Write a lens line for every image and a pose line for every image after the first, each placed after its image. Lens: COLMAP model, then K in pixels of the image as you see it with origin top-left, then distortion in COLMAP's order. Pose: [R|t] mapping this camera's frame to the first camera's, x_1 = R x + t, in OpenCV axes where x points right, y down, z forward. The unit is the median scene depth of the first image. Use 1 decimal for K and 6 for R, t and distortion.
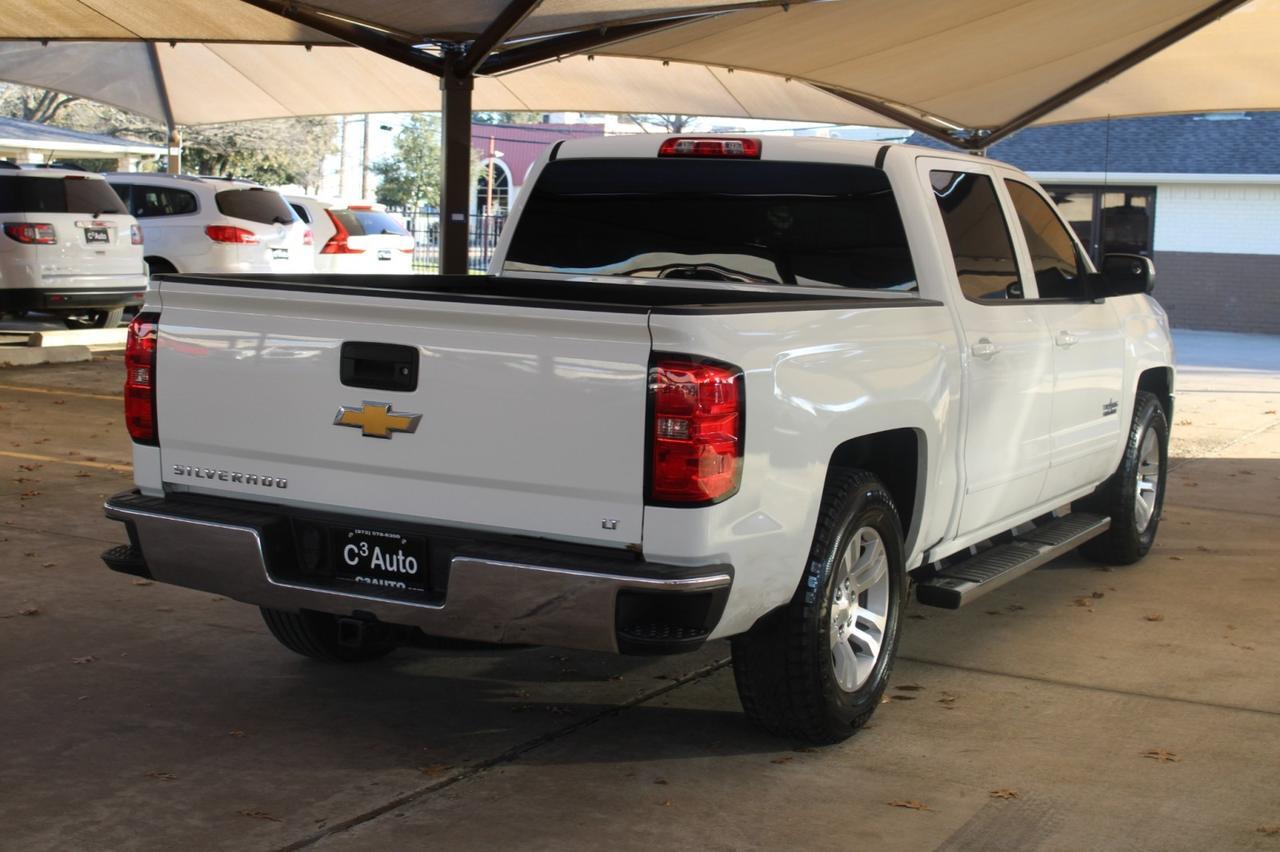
lens RADIAL K [[1873.5, 0, 631.9], [0, 1873.5, 428.7], [0, 0, 1]] dist [-0.019764, 0.187595]
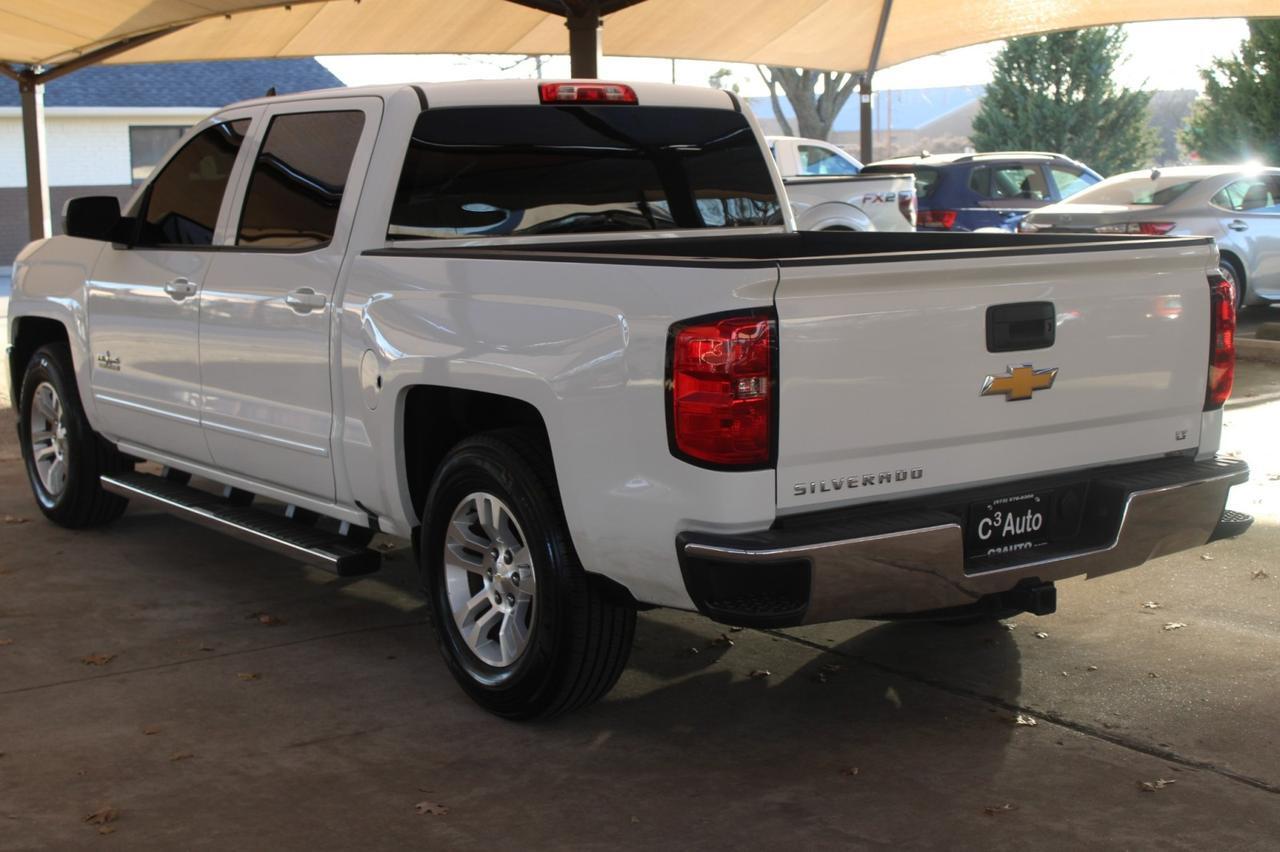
lens RADIAL K [[1873.5, 0, 631.9], [0, 1873.5, 428.7], [0, 0, 1]] dist [-0.019764, 0.187595]
pose [[0.452620, -0.166067, 0.876103, -1.061701], [0.131513, 0.984193, 0.118612, -0.120239], [-0.881952, 0.061533, 0.467305, 0.710112]]
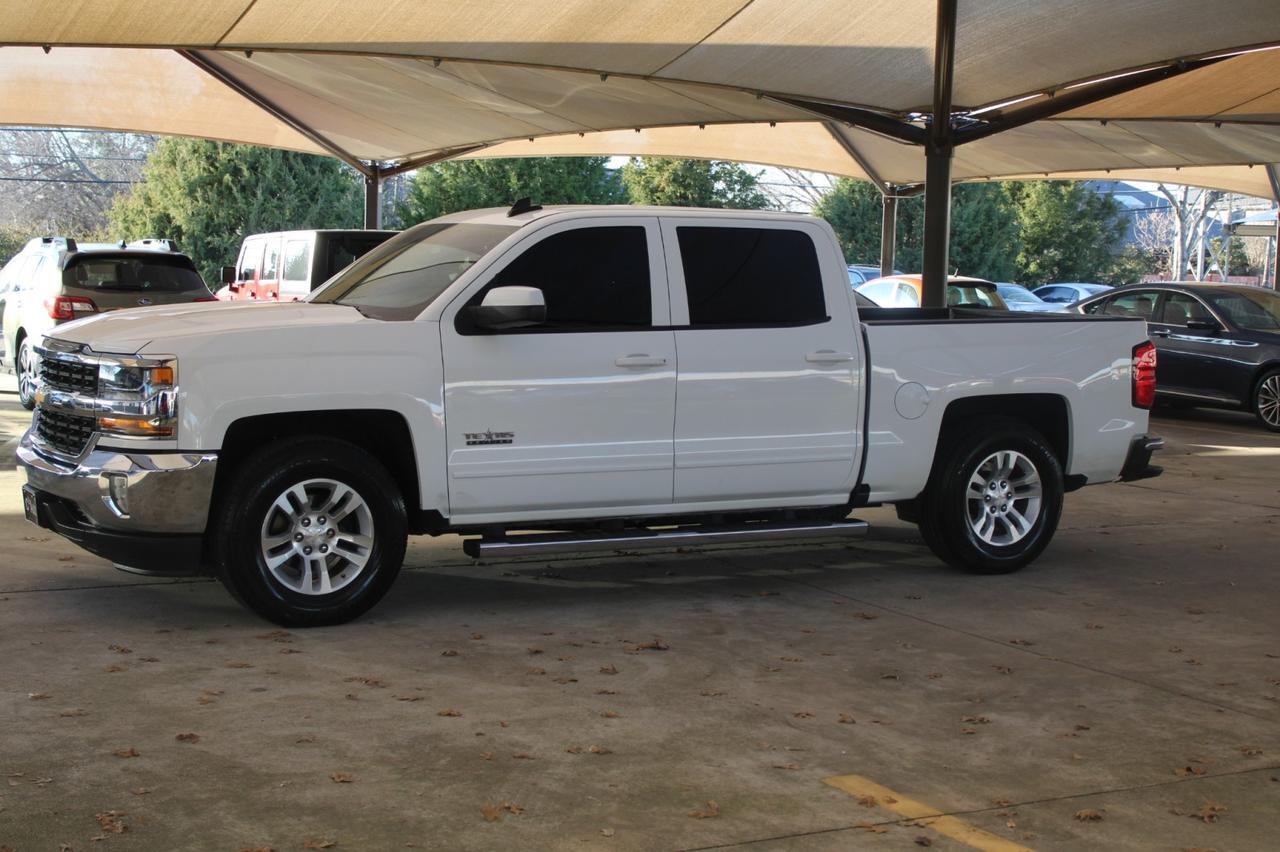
lens RADIAL K [[1873.5, 0, 631.9], [0, 1873.5, 428.7], [0, 0, 1]] dist [-0.019764, 0.187595]
pose [[-0.823656, -0.103005, 0.557656, -0.944342], [0.015237, 0.978990, 0.203336, -0.384806], [-0.566884, 0.175976, -0.804782, 2.988783]]
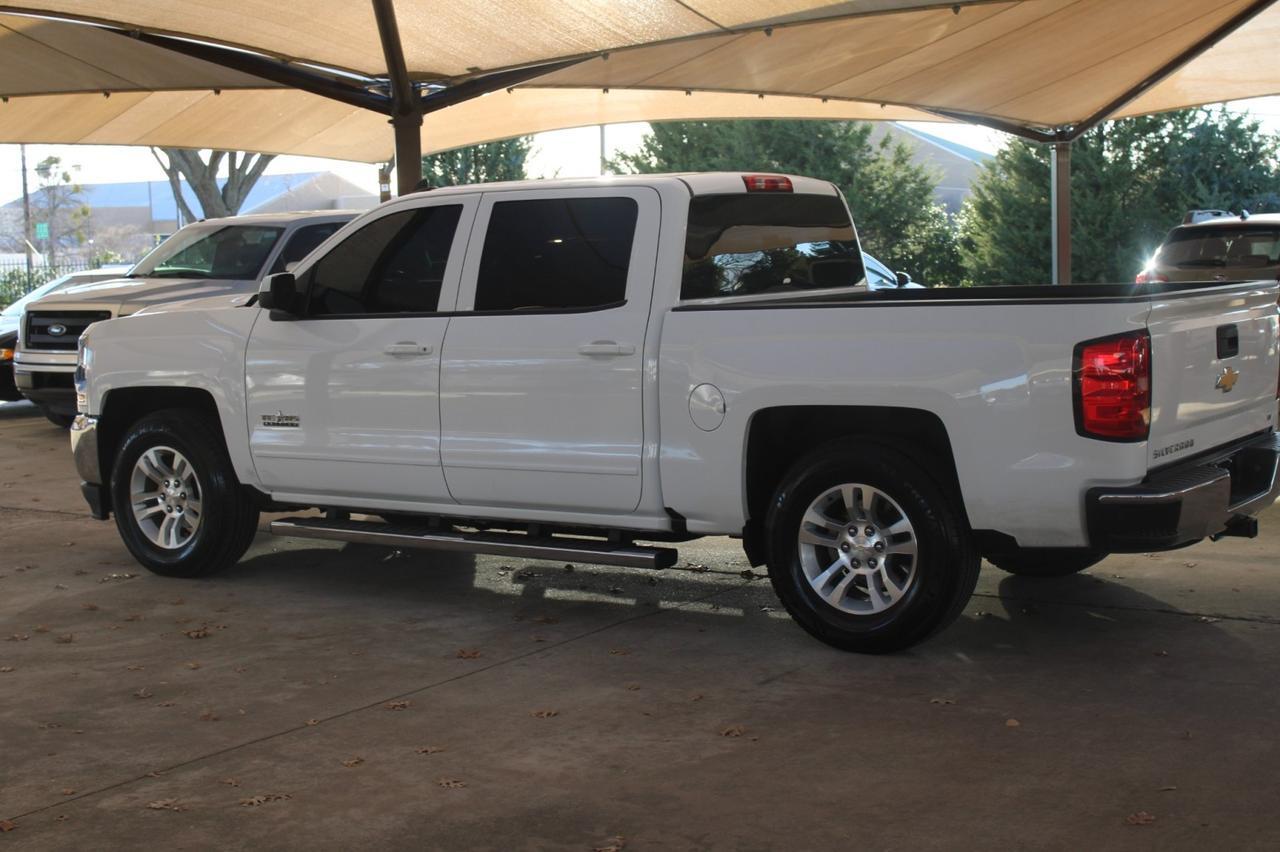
lens RADIAL K [[1873.5, 0, 631.9], [0, 1873.5, 428.7], [0, 0, 1]] dist [-0.019764, 0.187595]
pose [[0.105091, -0.138840, 0.984723, -1.557744], [0.143440, 0.981968, 0.123144, -0.204337], [-0.984063, 0.128307, 0.123111, 1.248999]]
